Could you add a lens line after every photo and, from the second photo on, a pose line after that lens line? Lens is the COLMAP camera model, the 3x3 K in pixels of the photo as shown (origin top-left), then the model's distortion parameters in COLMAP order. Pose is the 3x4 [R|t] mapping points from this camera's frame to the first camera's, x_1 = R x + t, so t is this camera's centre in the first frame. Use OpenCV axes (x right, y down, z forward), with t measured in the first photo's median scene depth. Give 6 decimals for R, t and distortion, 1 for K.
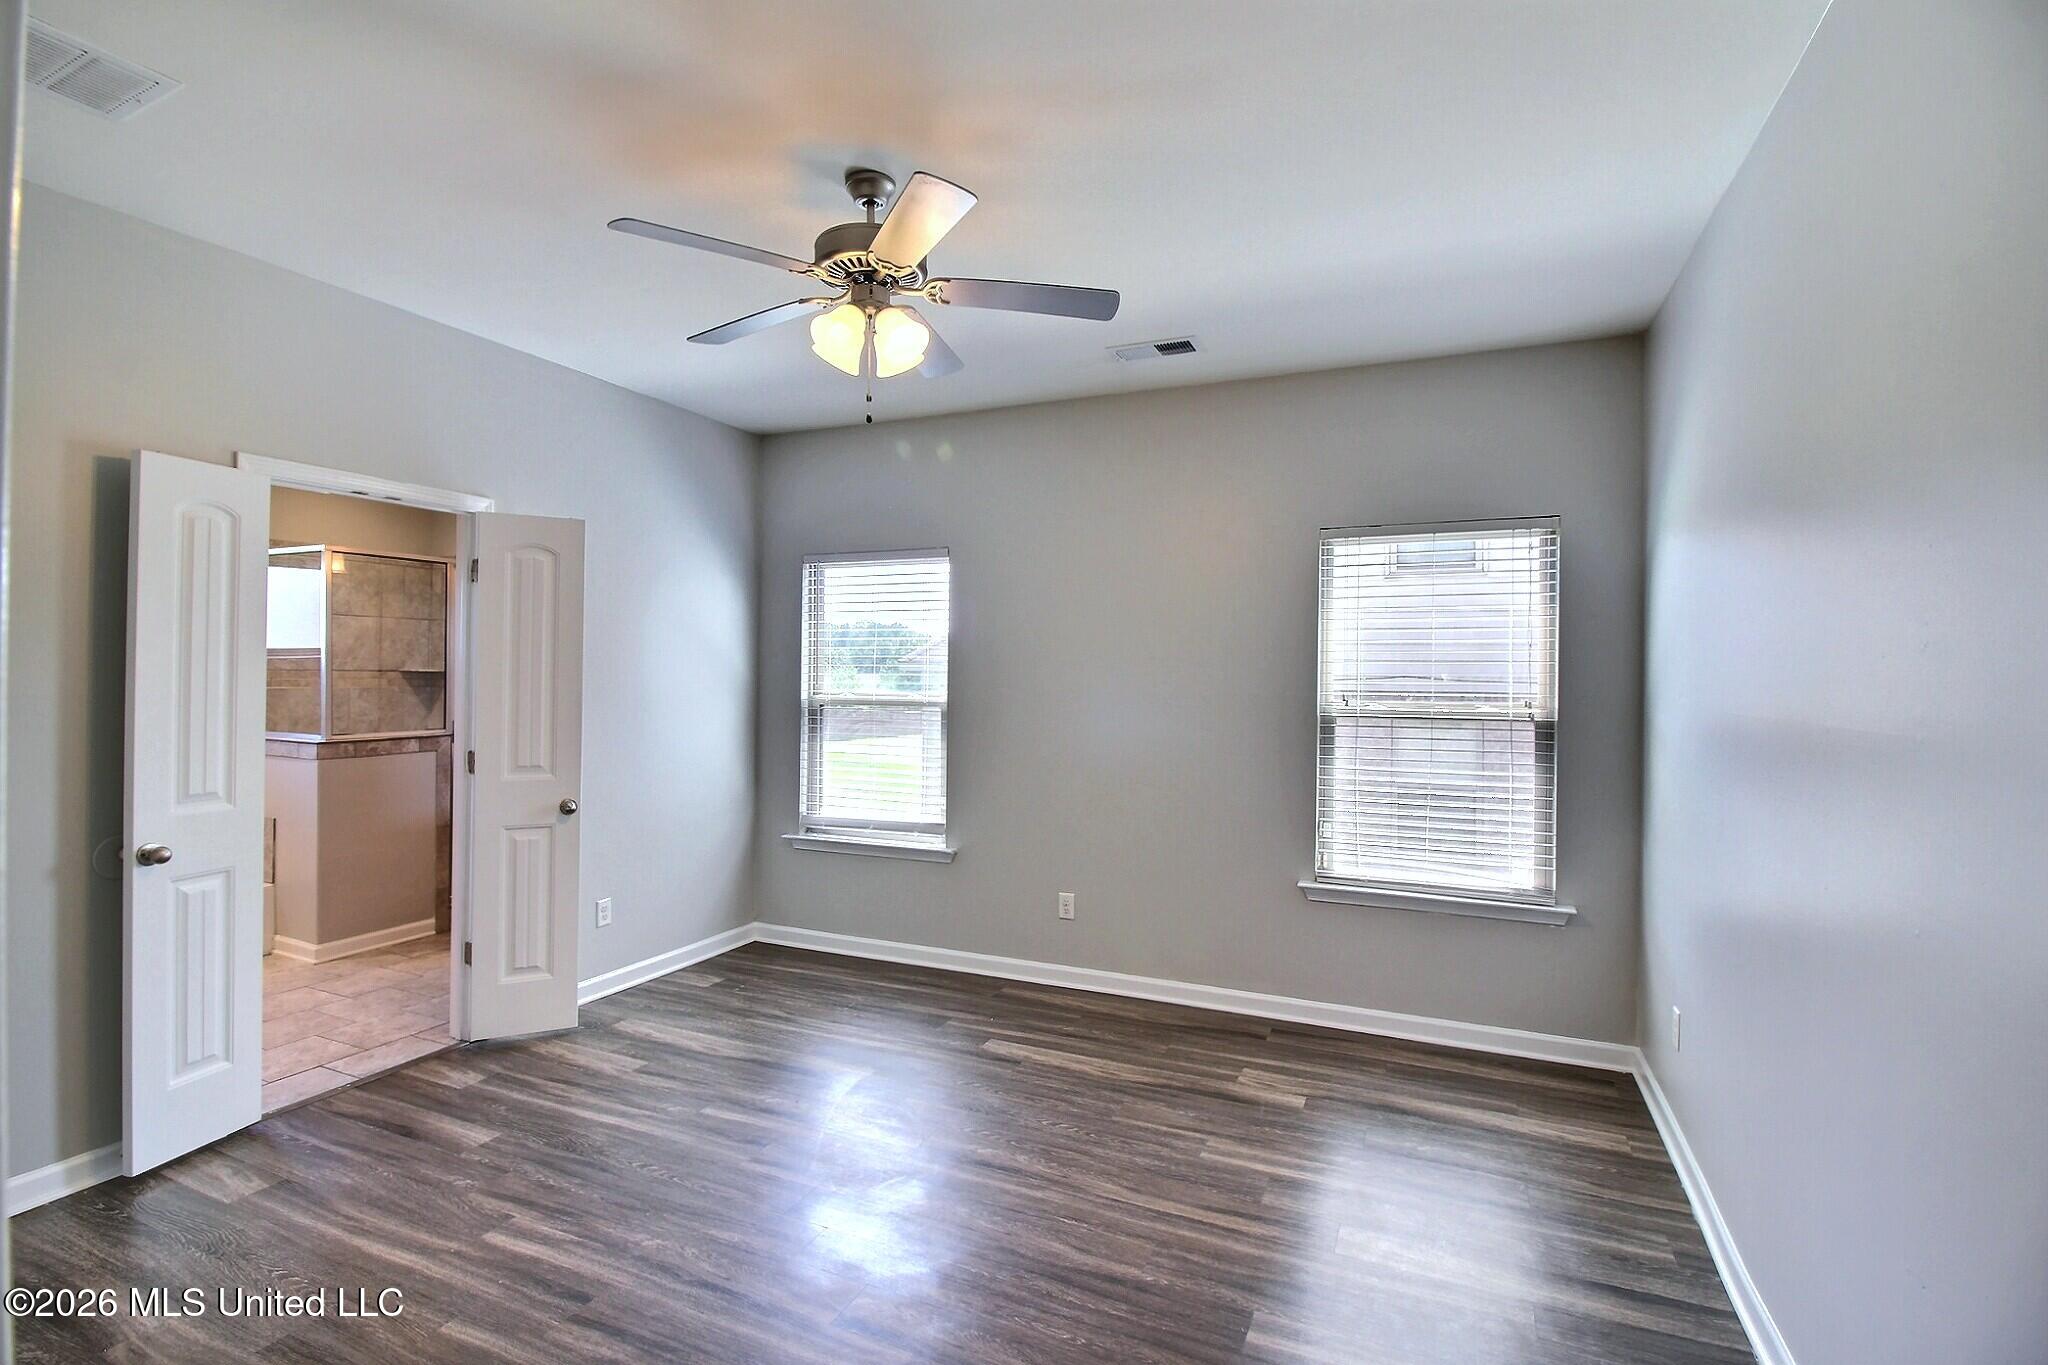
lens RADIAL K [[952.2, 0, 1030.3], [0, 952.2, 667.5], [0, 0, 1]] dist [-0.014802, -0.003547]
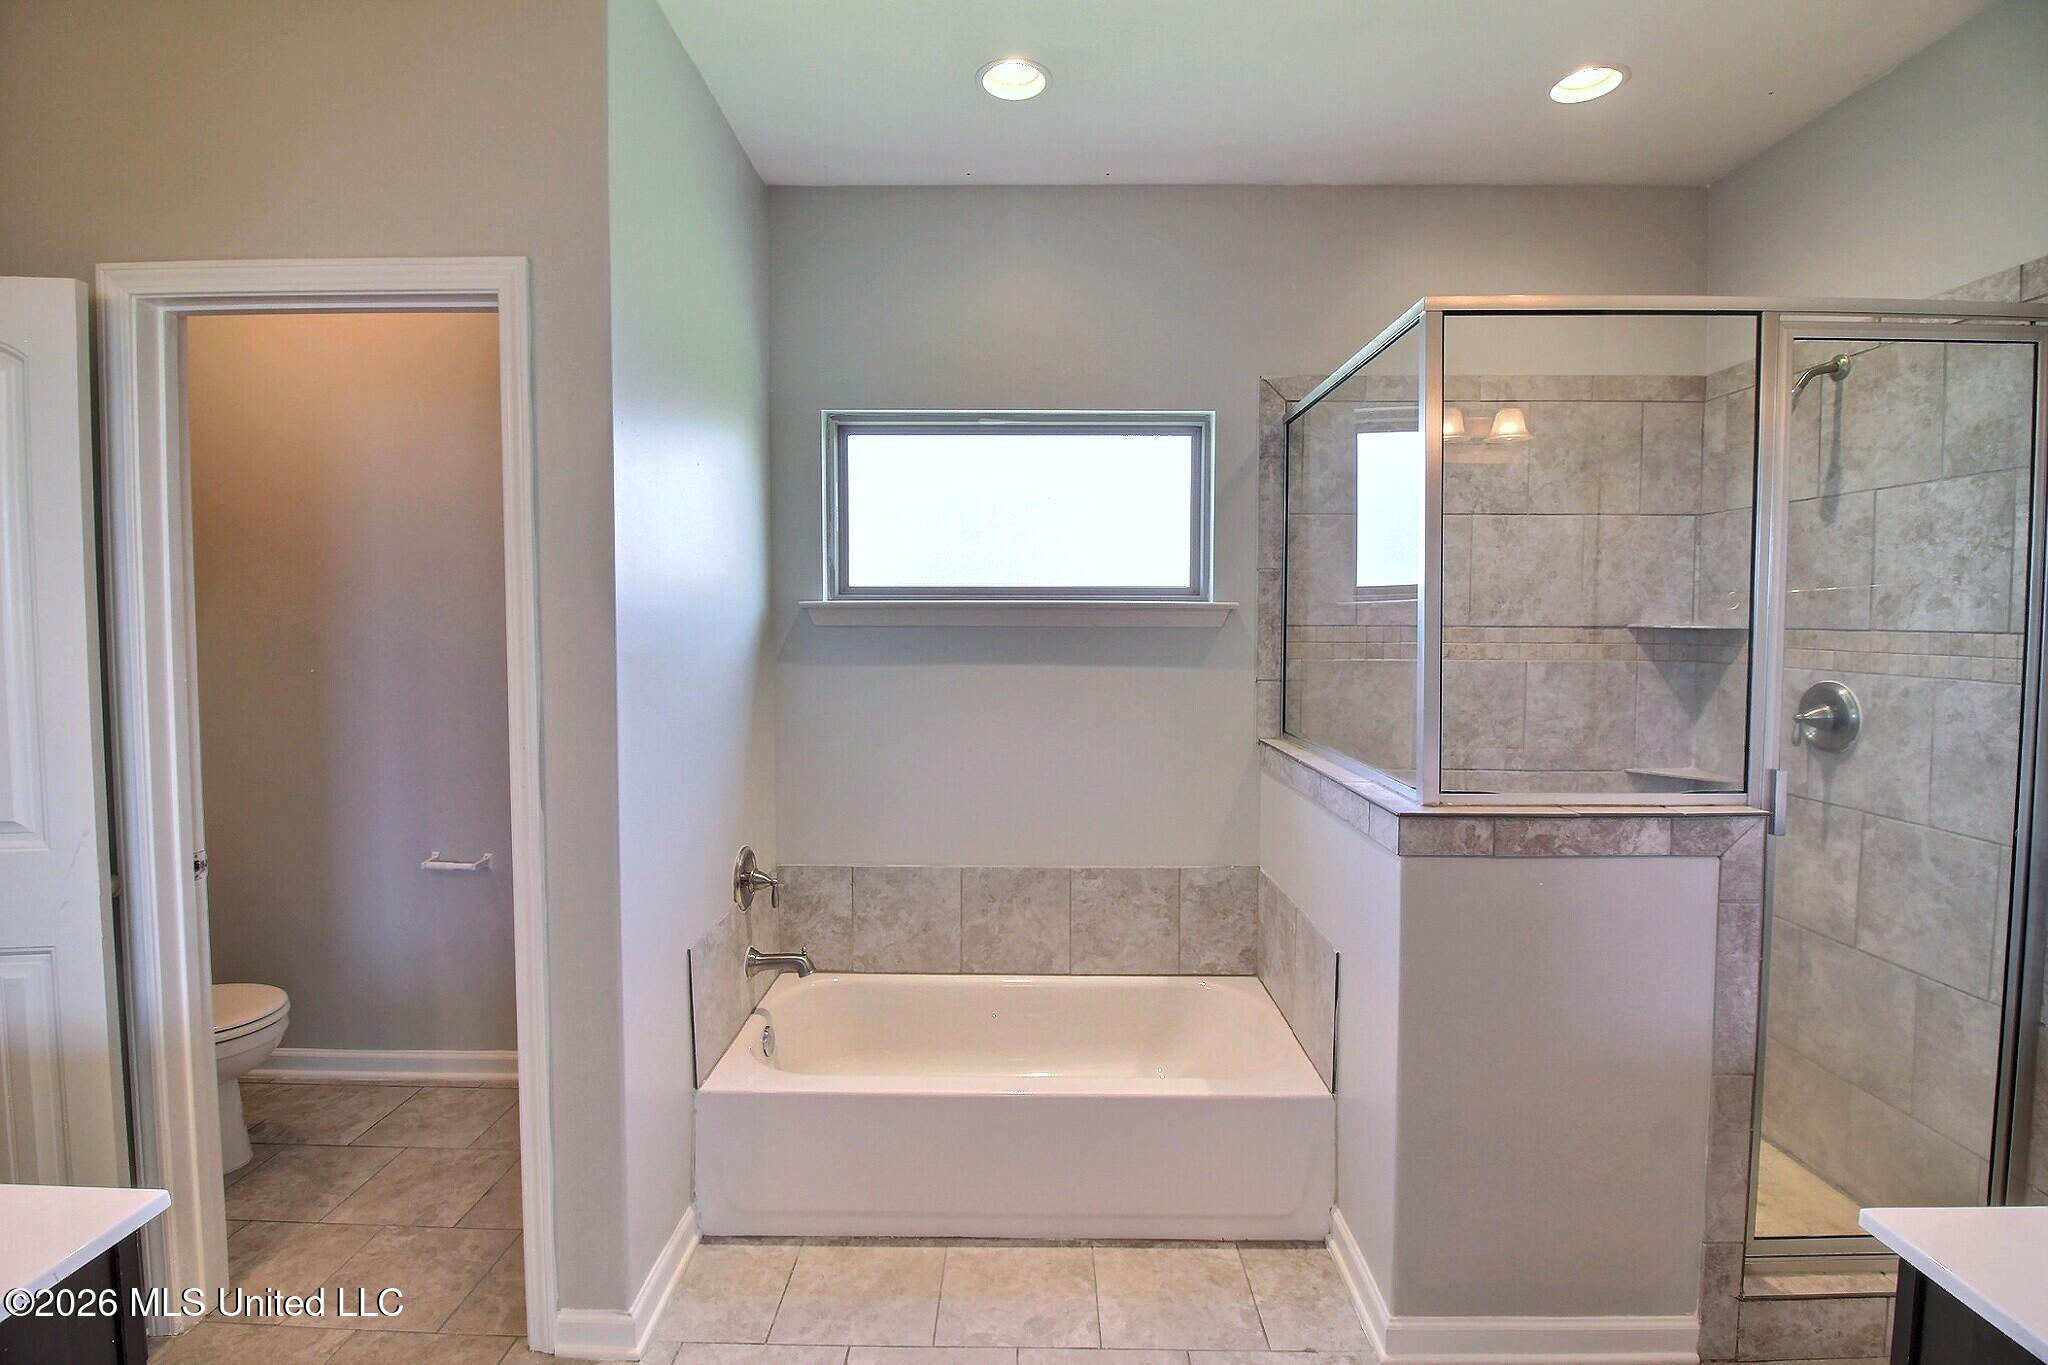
lens RADIAL K [[952.2, 0, 1024.7], [0, 952.2, 673.9], [0, 0, 1]] dist [-0.014802, -0.003547]
pose [[0.389418, 0.034639, -0.920410, -0.414774], [0.008217, 0.999122, 0.041078, 0.005718], [0.921025, -0.023559, 0.388791, 0.638125]]
